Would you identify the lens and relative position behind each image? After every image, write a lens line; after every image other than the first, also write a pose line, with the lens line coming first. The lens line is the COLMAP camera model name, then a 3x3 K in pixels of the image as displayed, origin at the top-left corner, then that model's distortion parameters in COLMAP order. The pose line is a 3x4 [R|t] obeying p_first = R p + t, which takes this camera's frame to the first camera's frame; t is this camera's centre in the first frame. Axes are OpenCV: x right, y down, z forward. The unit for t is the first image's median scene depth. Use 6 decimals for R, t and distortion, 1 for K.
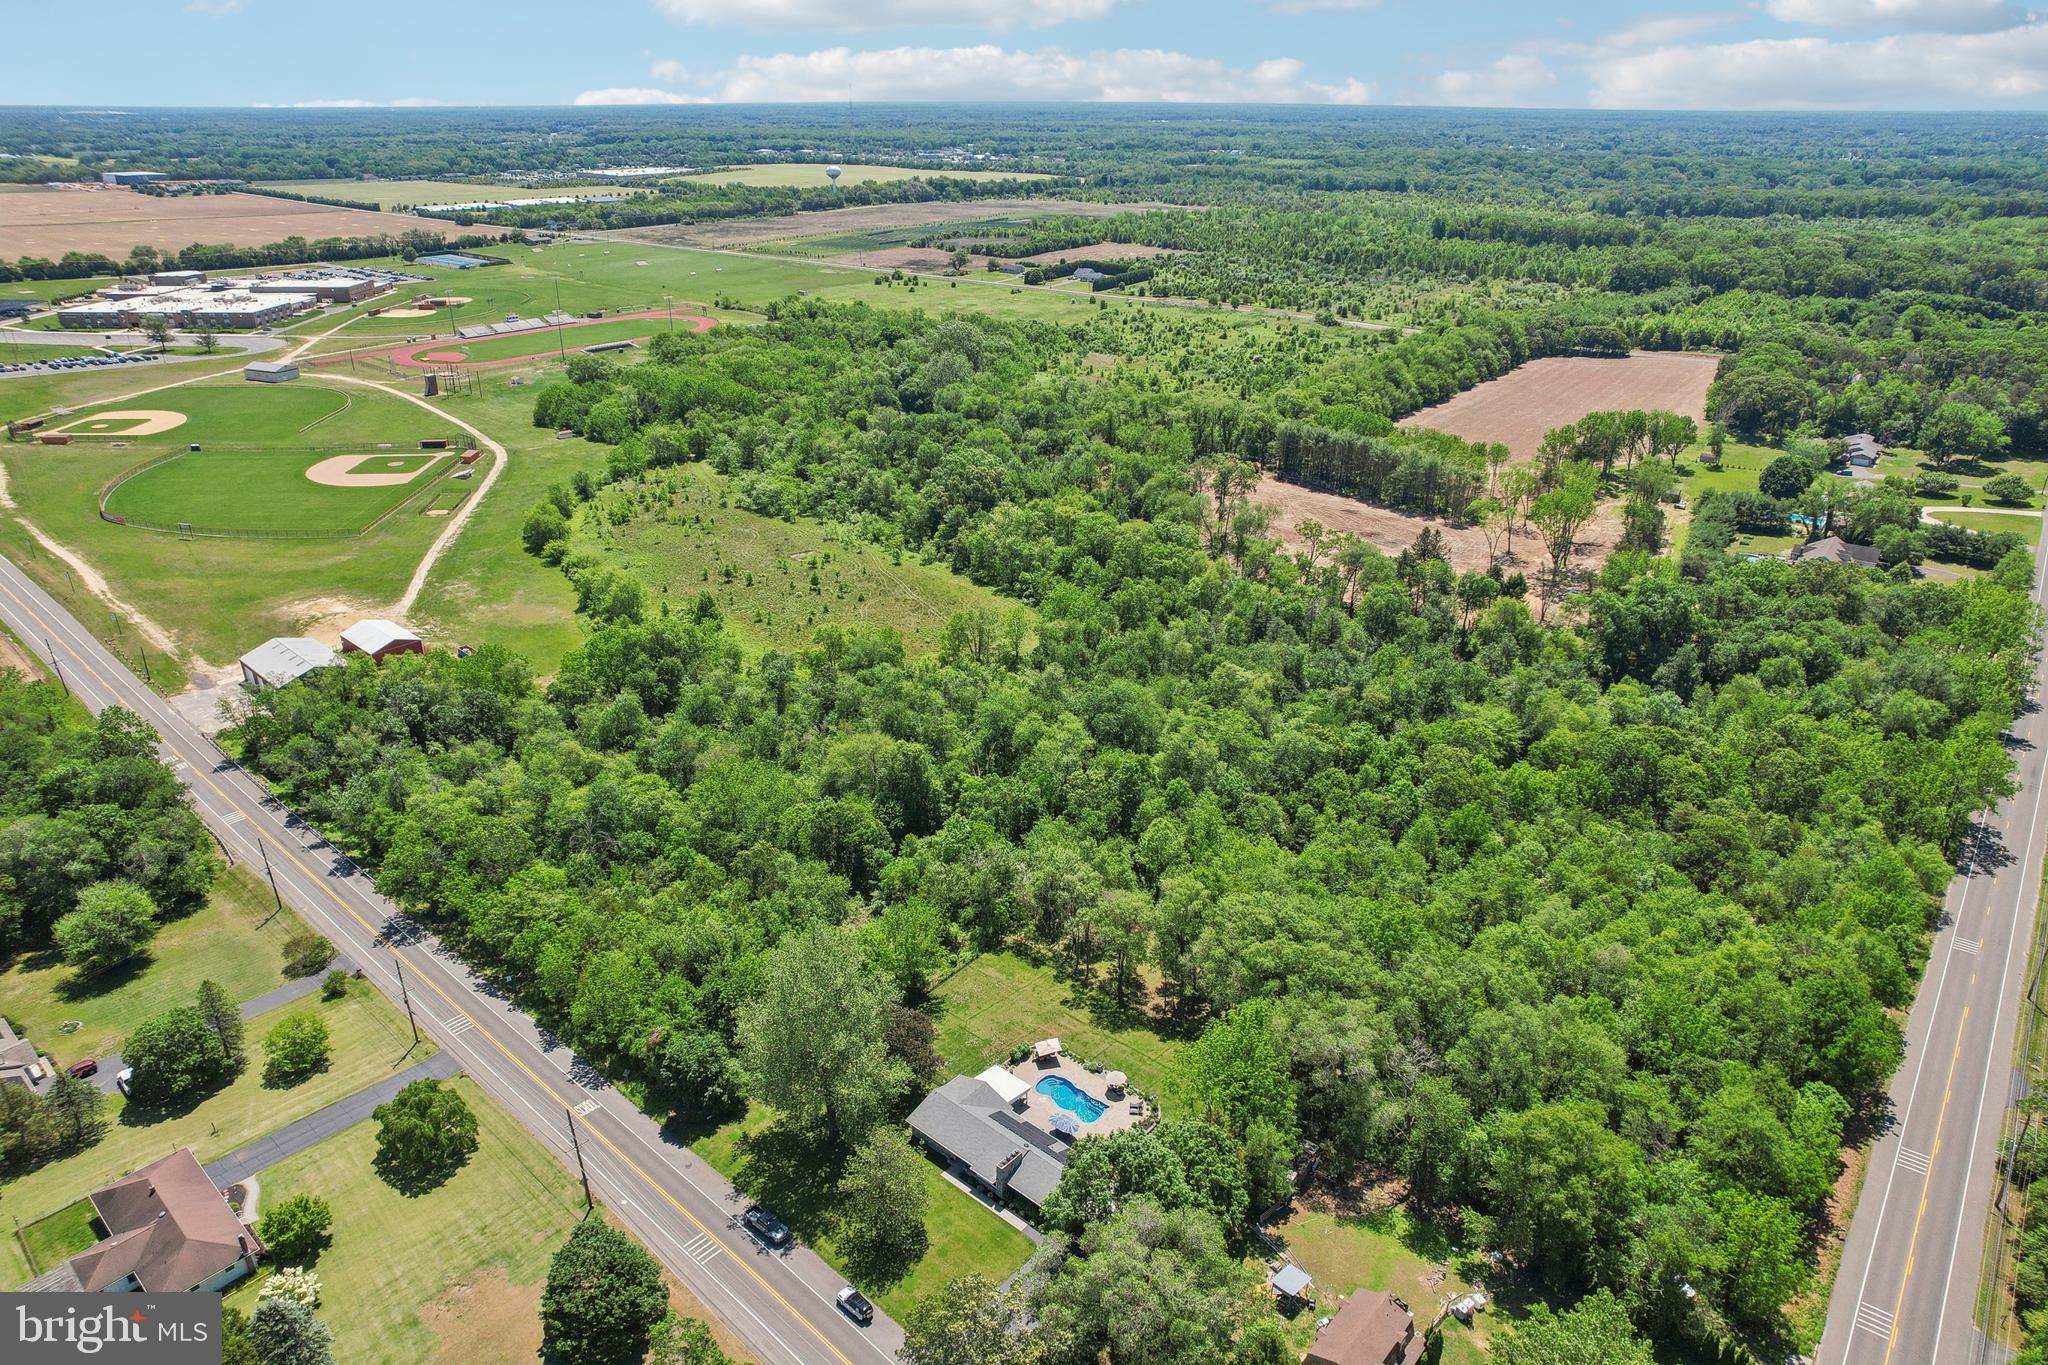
lens RADIAL K [[1308.5, 0, 1031.4], [0, 1308.5, 673.5], [0, 0, 1]] dist [-0.074340, 0.067297]
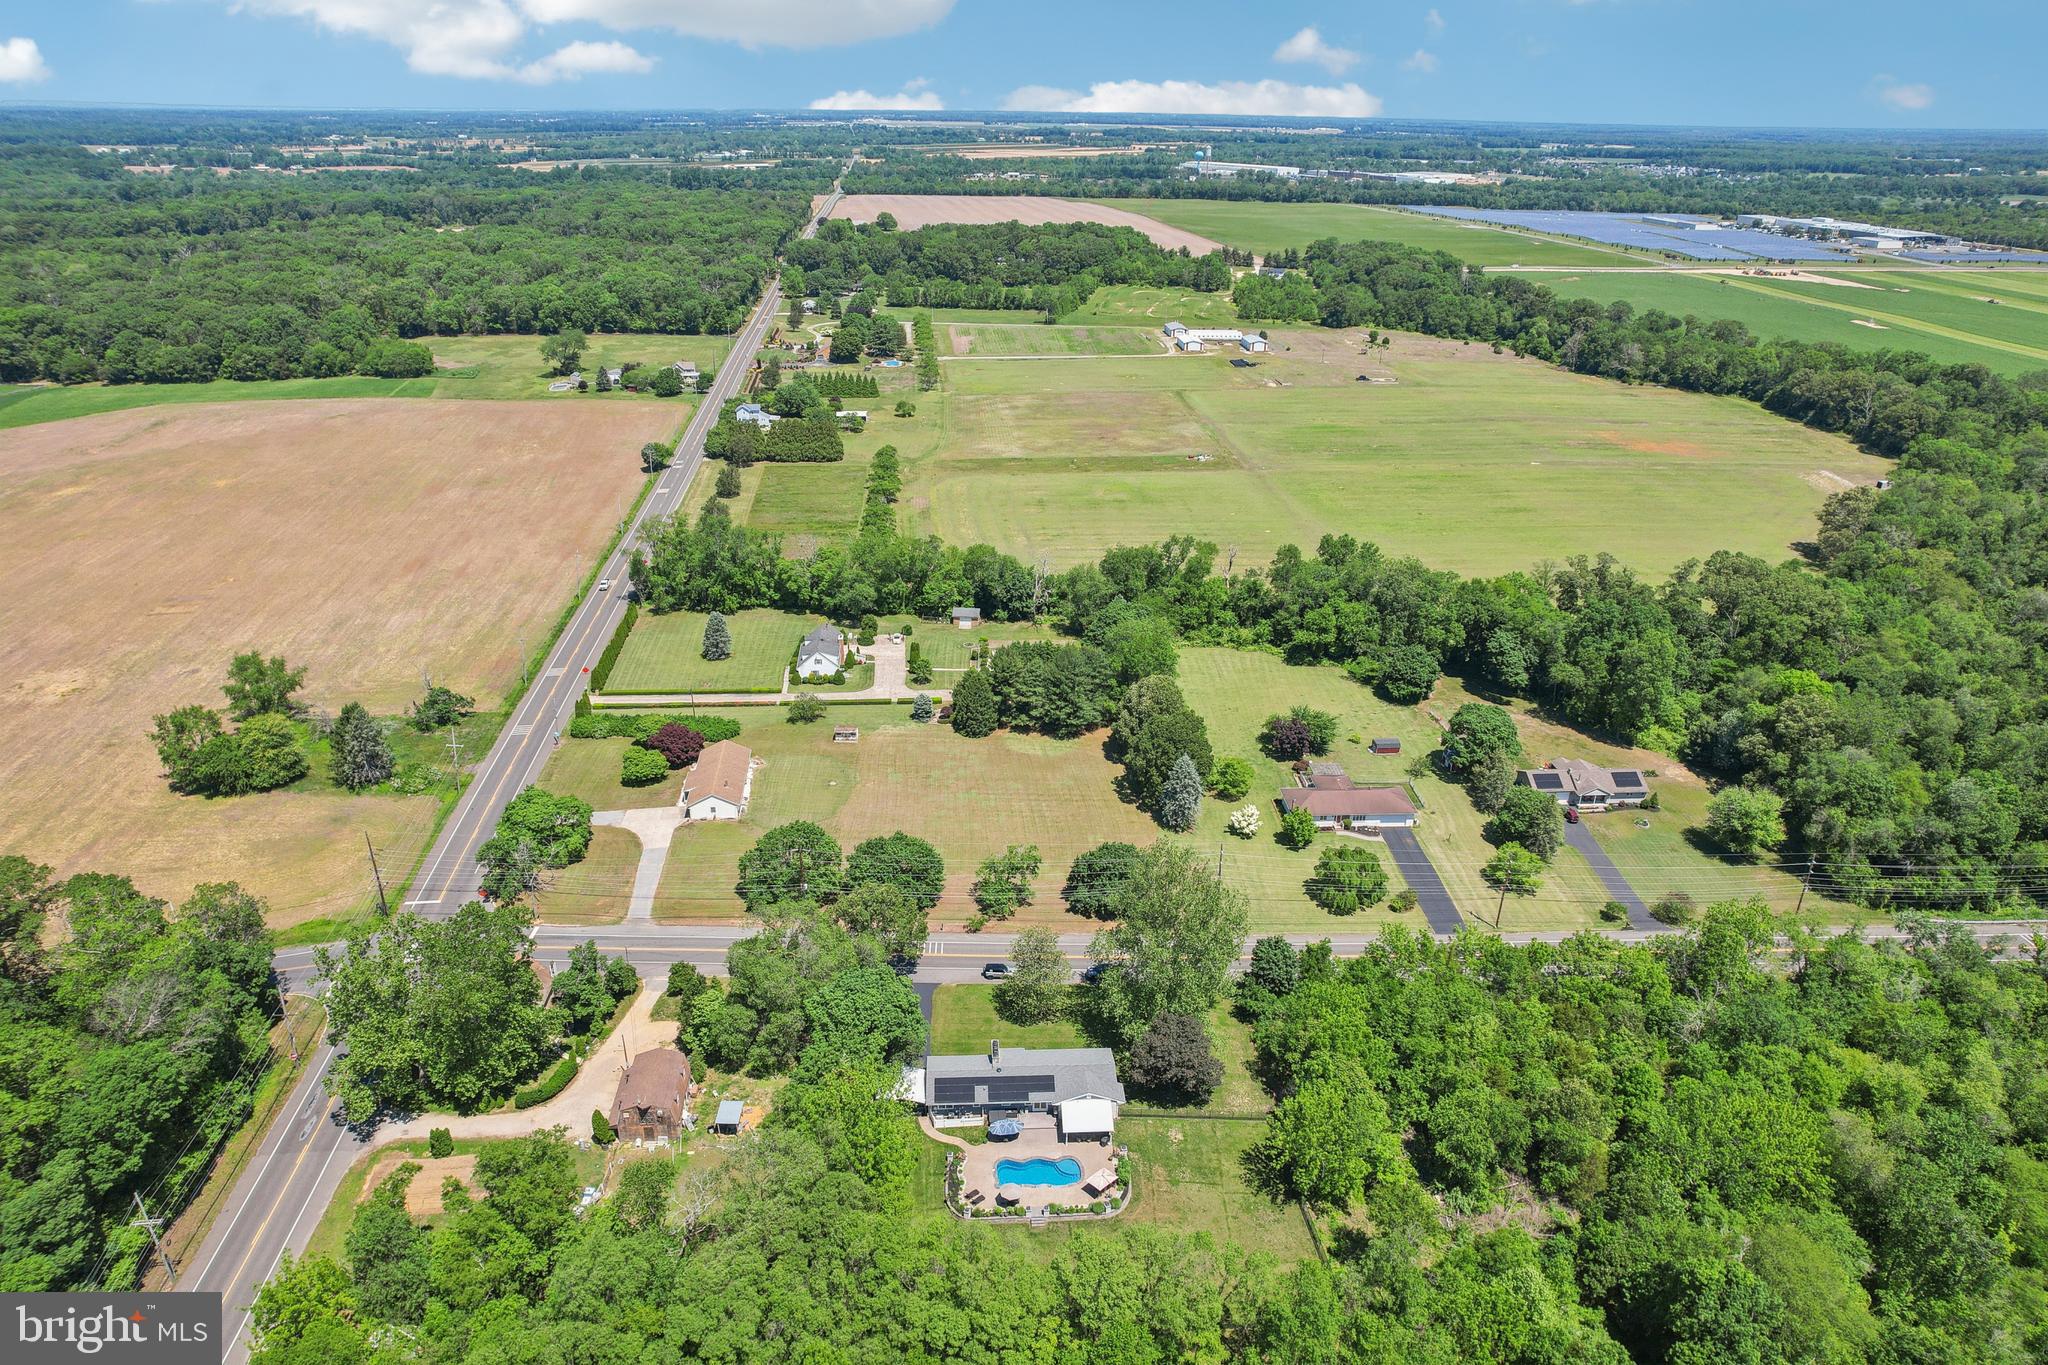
lens RADIAL K [[1320.4, 0, 1037.0], [0, 1320.4, 662.0], [0, 0, 1]] dist [-0.085061, 0.078965]
pose [[-0.708869, 0.264725, -0.653778, 0.238933], [-0.302575, 0.723151, 0.620887, -0.227126], [0.637144, 0.637945, -0.432520, 0.511569]]
